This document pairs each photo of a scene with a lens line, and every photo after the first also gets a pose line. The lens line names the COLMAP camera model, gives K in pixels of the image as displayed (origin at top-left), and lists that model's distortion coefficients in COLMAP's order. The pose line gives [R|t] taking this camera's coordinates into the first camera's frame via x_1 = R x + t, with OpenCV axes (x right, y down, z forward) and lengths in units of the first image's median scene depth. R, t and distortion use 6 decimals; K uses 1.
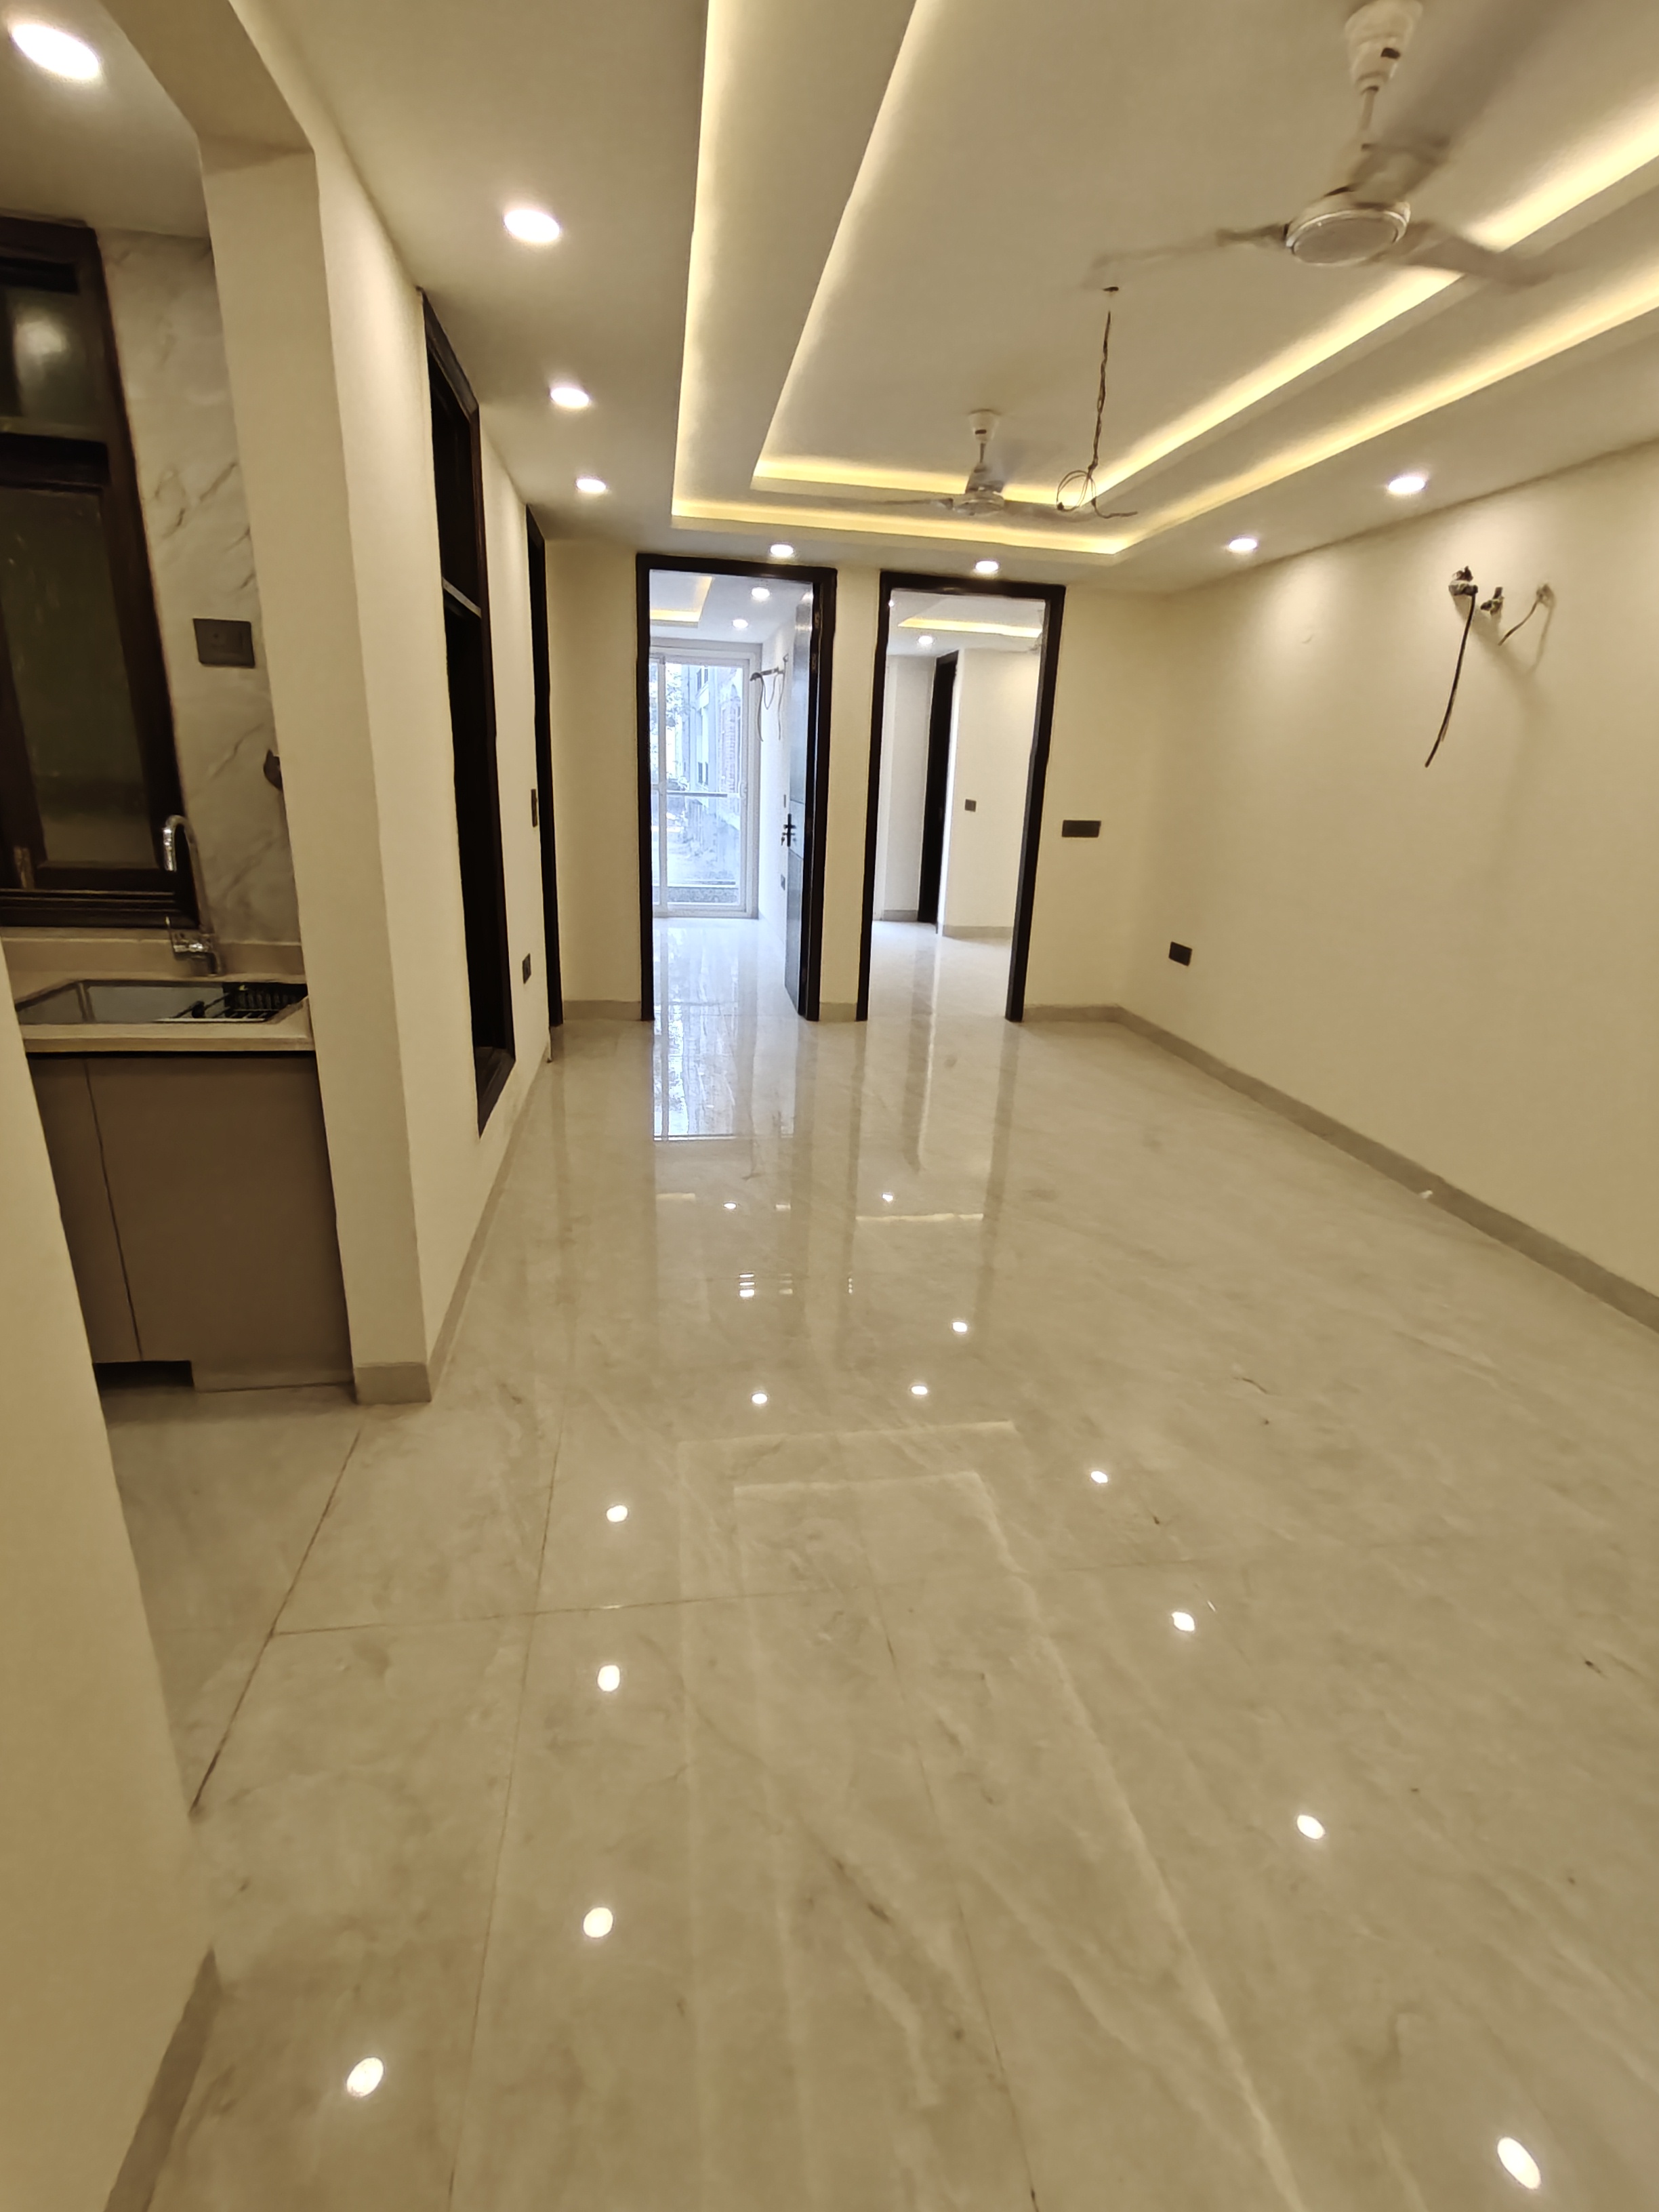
lens RADIAL K [[1033.6, 0, 829.5], [0, 1033.6, 1106.0], [0, 0, 1]] dist [0.001046, -0.000220]
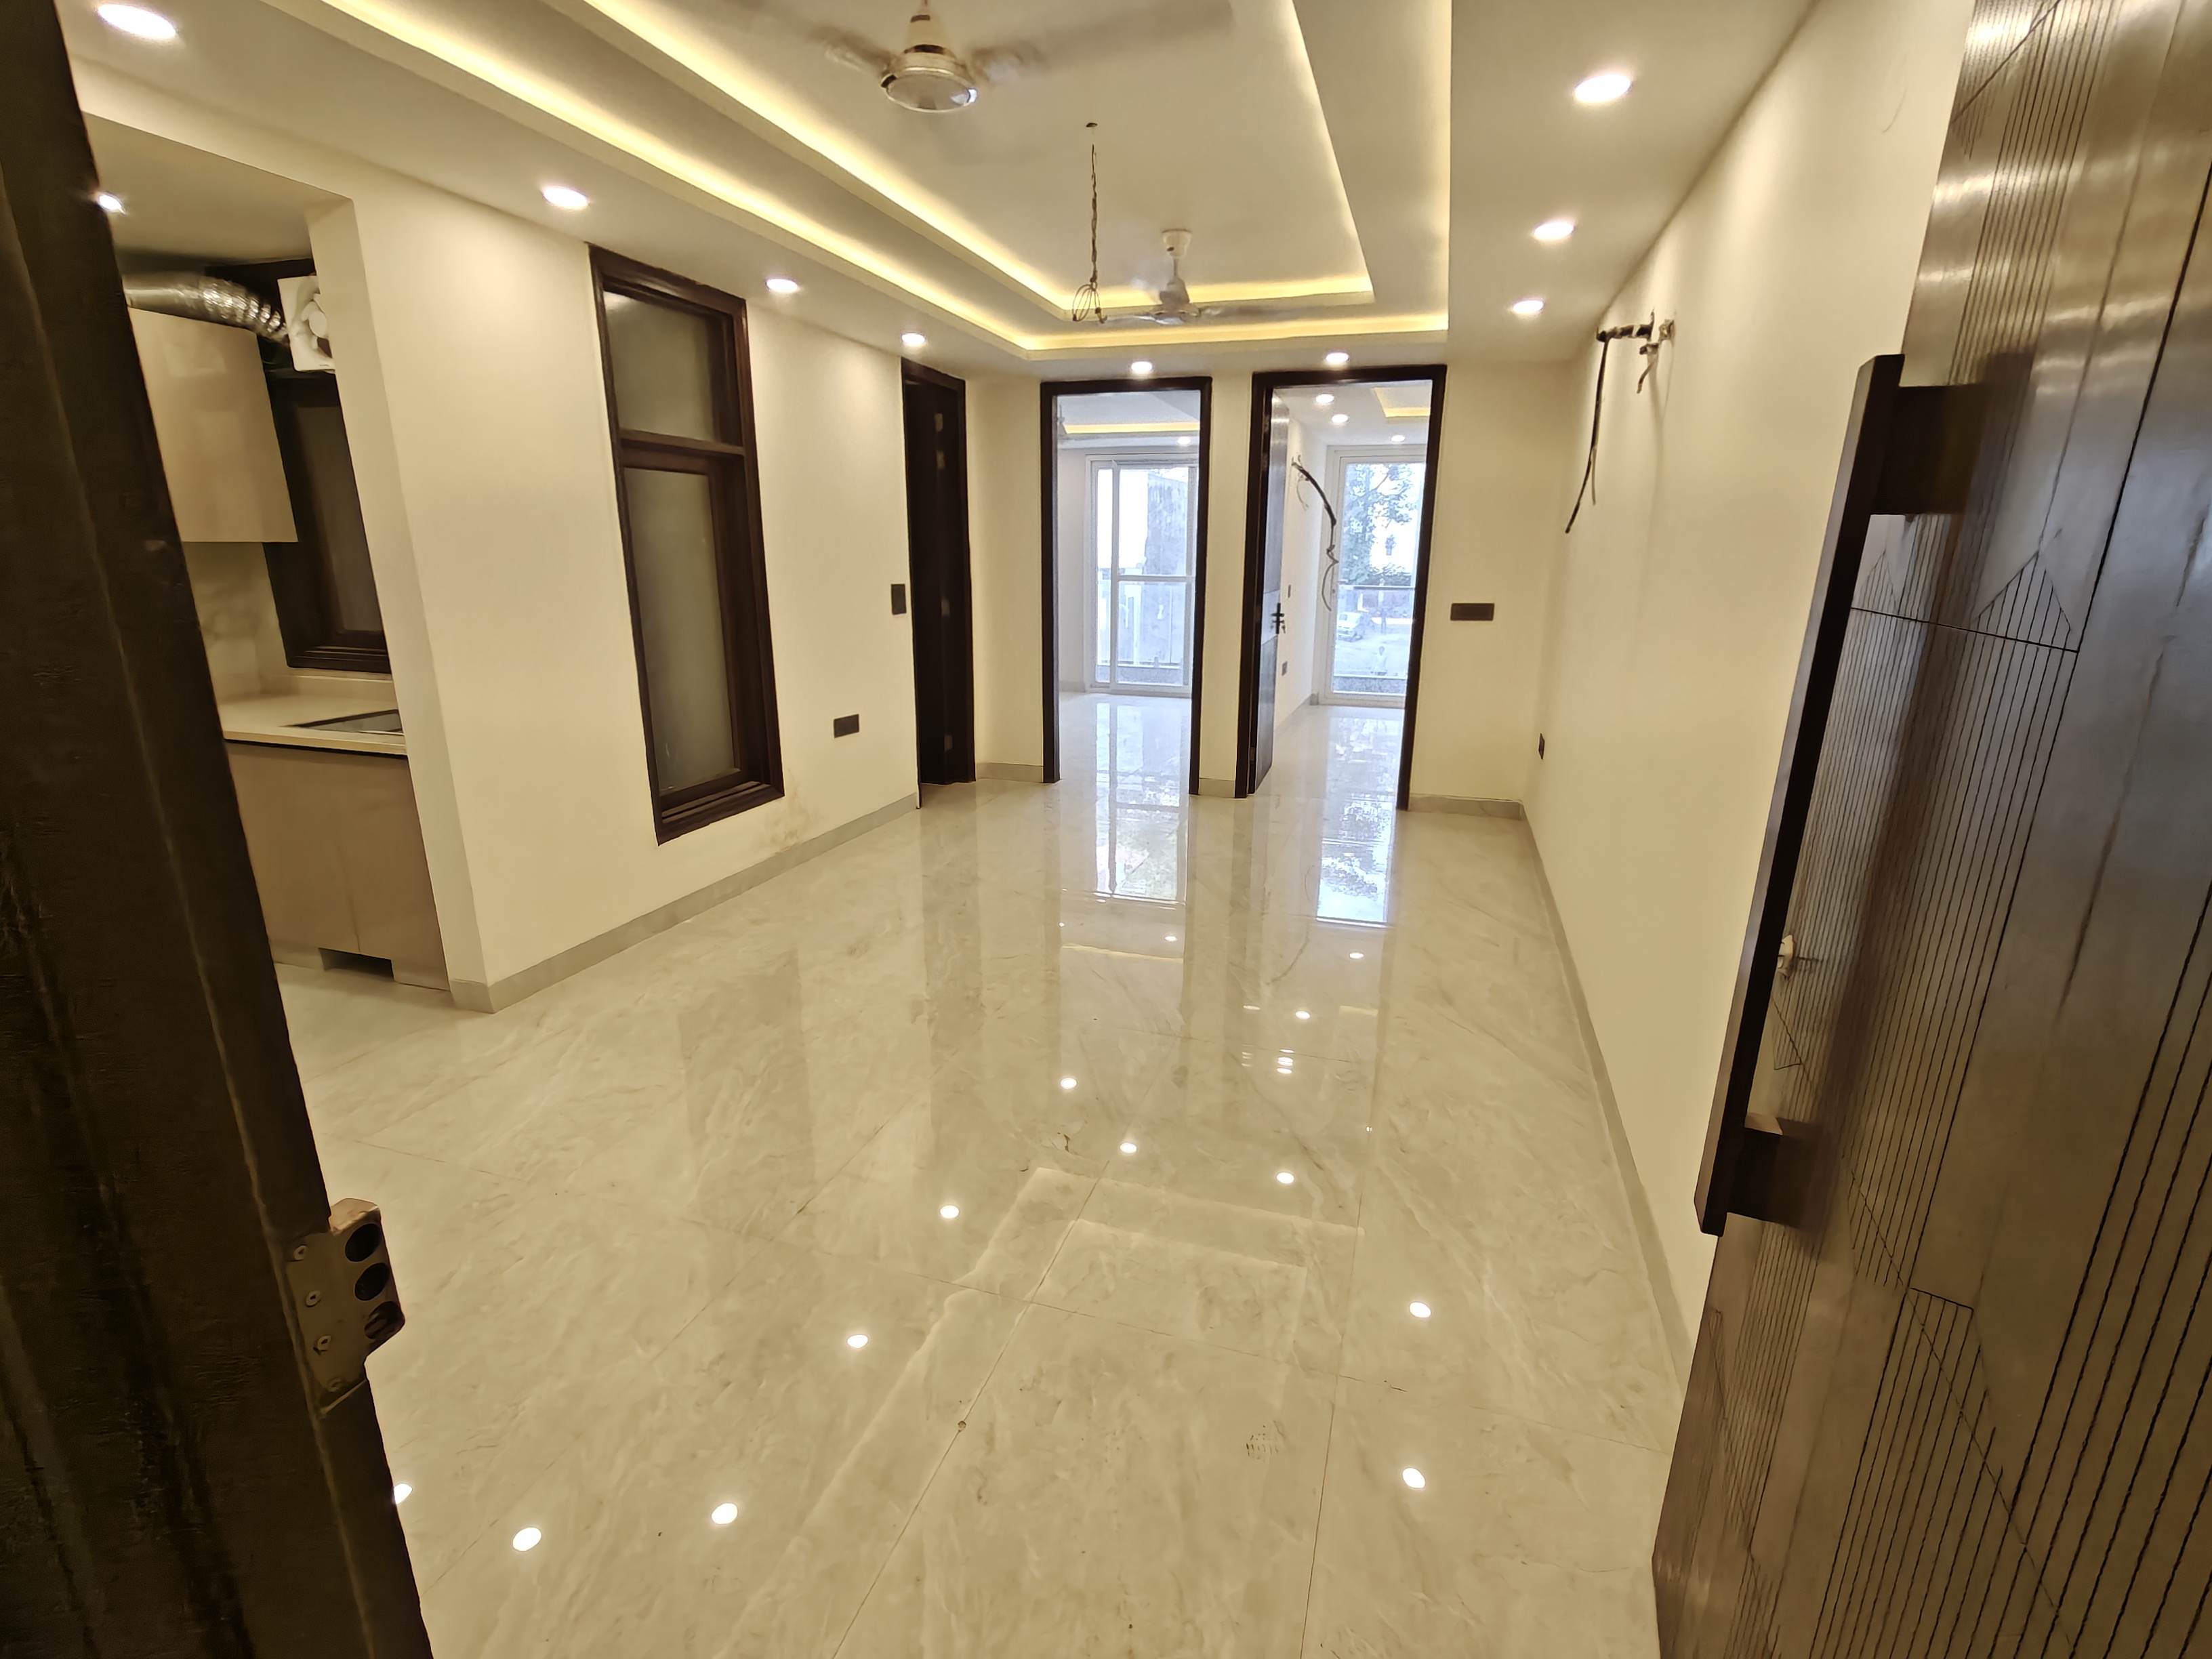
lens RADIAL K [[996.3, 0, 1114.1], [0, 996.3, 816.7], [0, 0, 1]] dist [-0.001803, -0.000325]
pose [[0.895167, 0.079938, -0.438504, 0.448579], [-0.111758, 0.992614, -0.047193, -0.003264], [0.431493, 0.091252, 0.897489, 0.071853]]
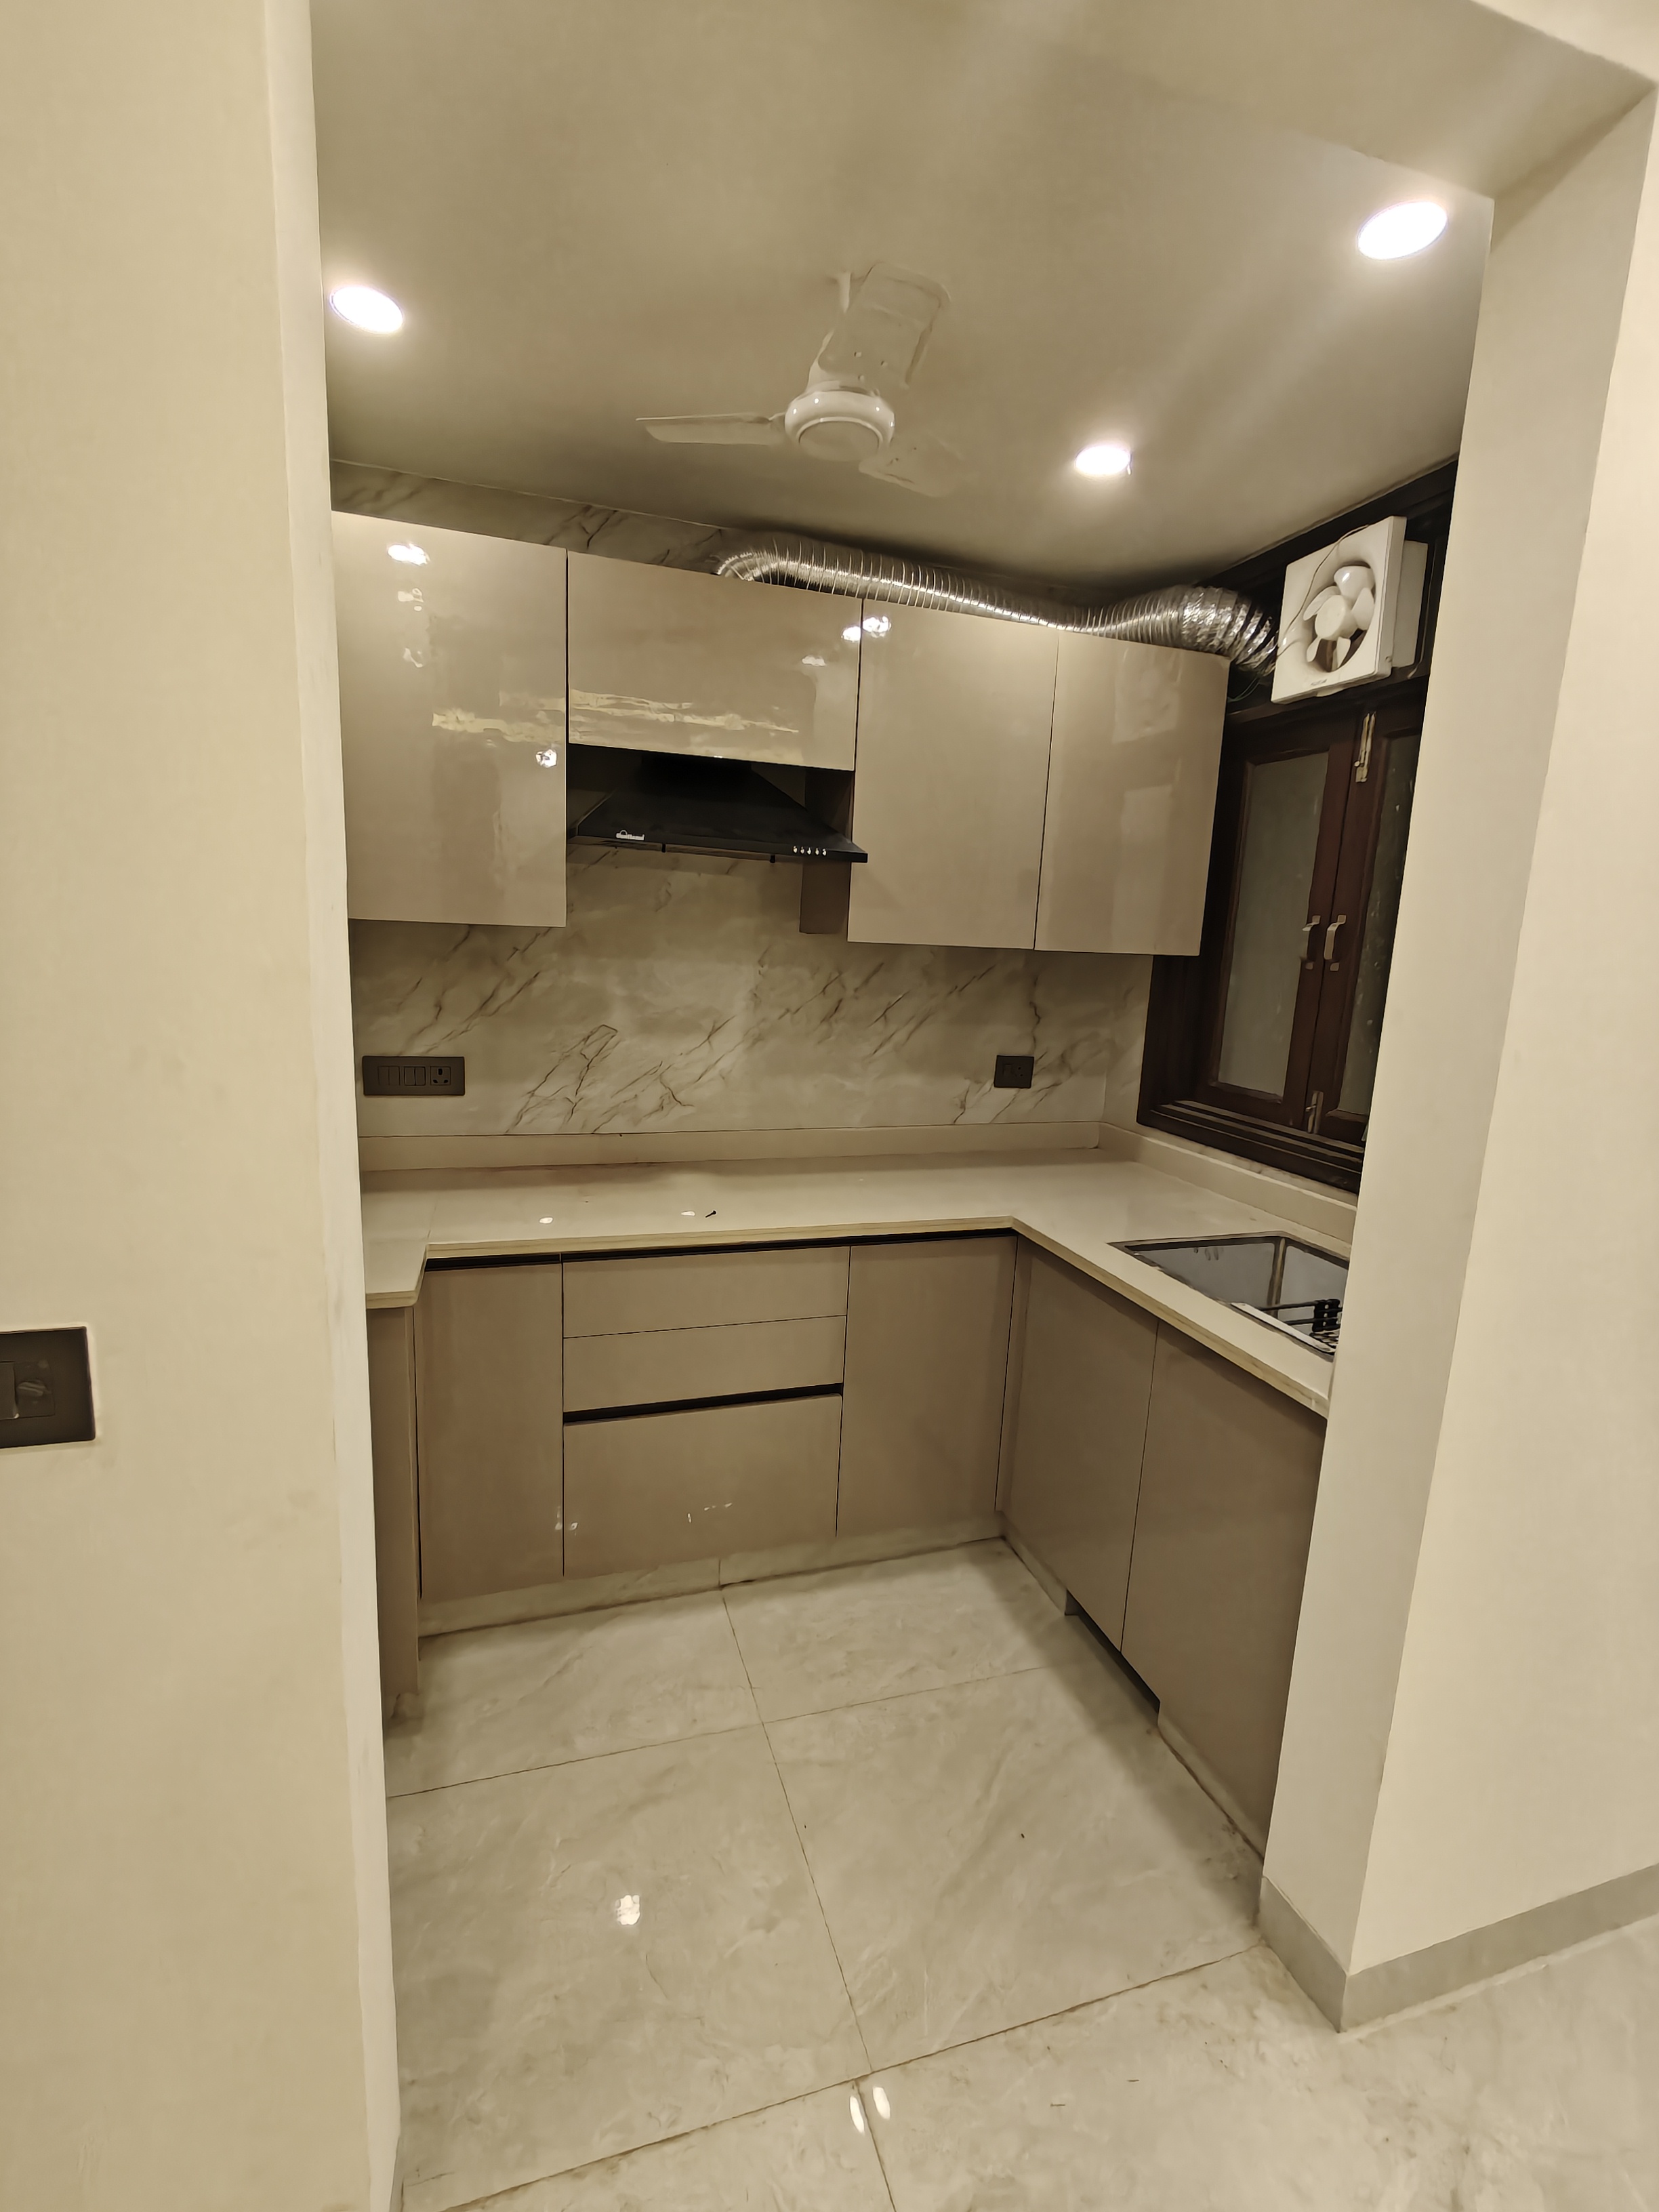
lens RADIAL K [[996.3, 0, 833.1], [0, 996.3, 1116.8], [0, 0, 1]] dist [-0.001803, -0.000325]
pose [[0.150245, 0.143296, -0.978209, 0.028815], [-0.351569, 0.932510, 0.082603, -0.076994], [0.924027, 0.331497, 0.190483, 0.218717]]
